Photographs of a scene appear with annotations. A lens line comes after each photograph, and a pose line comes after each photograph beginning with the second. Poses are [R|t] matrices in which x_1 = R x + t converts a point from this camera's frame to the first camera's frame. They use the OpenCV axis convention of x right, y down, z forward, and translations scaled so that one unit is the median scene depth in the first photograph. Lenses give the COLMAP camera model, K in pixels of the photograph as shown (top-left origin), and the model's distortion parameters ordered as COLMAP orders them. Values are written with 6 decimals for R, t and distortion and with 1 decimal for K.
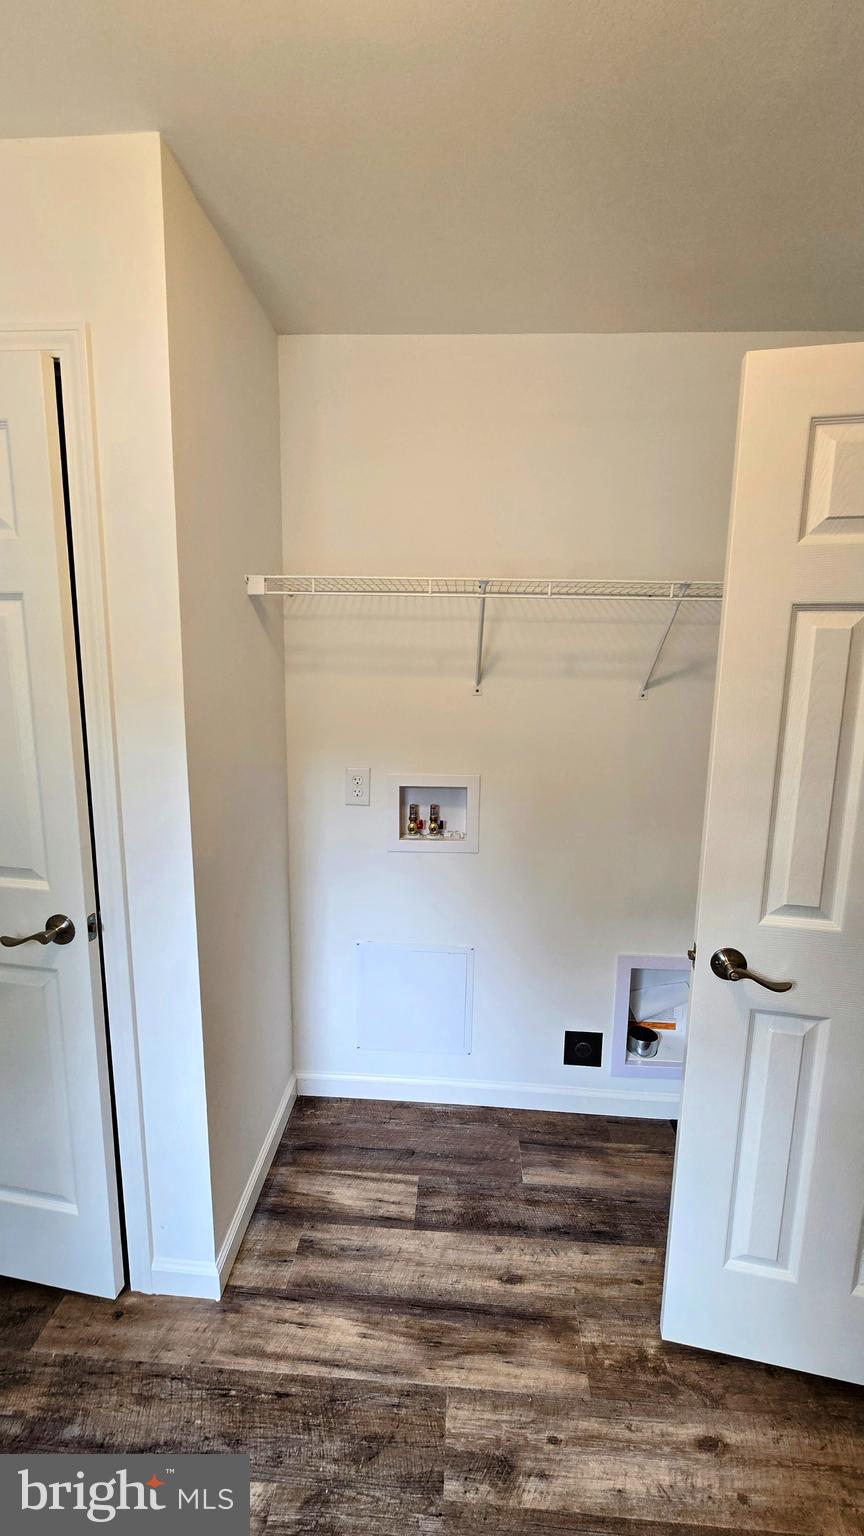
lens RADIAL K [[629.2, 0, 430.6], [0, 629.2, 763.6], [0, 0, 1]] dist [-0.004627, 0.001108]
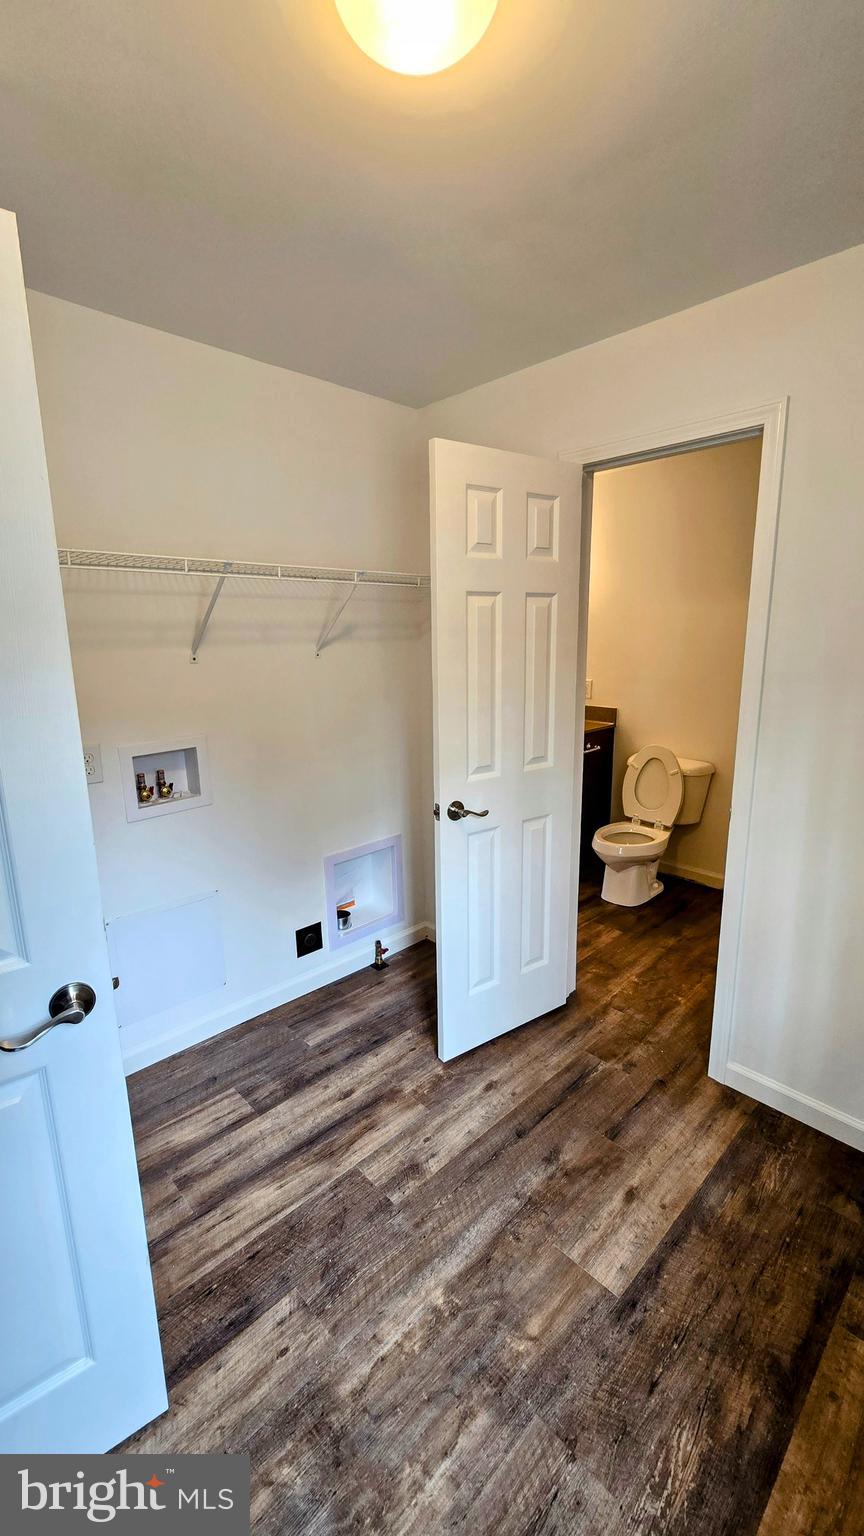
lens RADIAL K [[629.2, 0, 430.6], [0, 629.2, 763.6], [0, 0, 1]] dist [-0.004627, 0.001108]
pose [[0.677855, -0.178578, 0.713178, -0.586140], [0.145029, 0.983470, 0.108413, 0.007196], [-0.720749, 0.029943, 0.692549, -0.080081]]
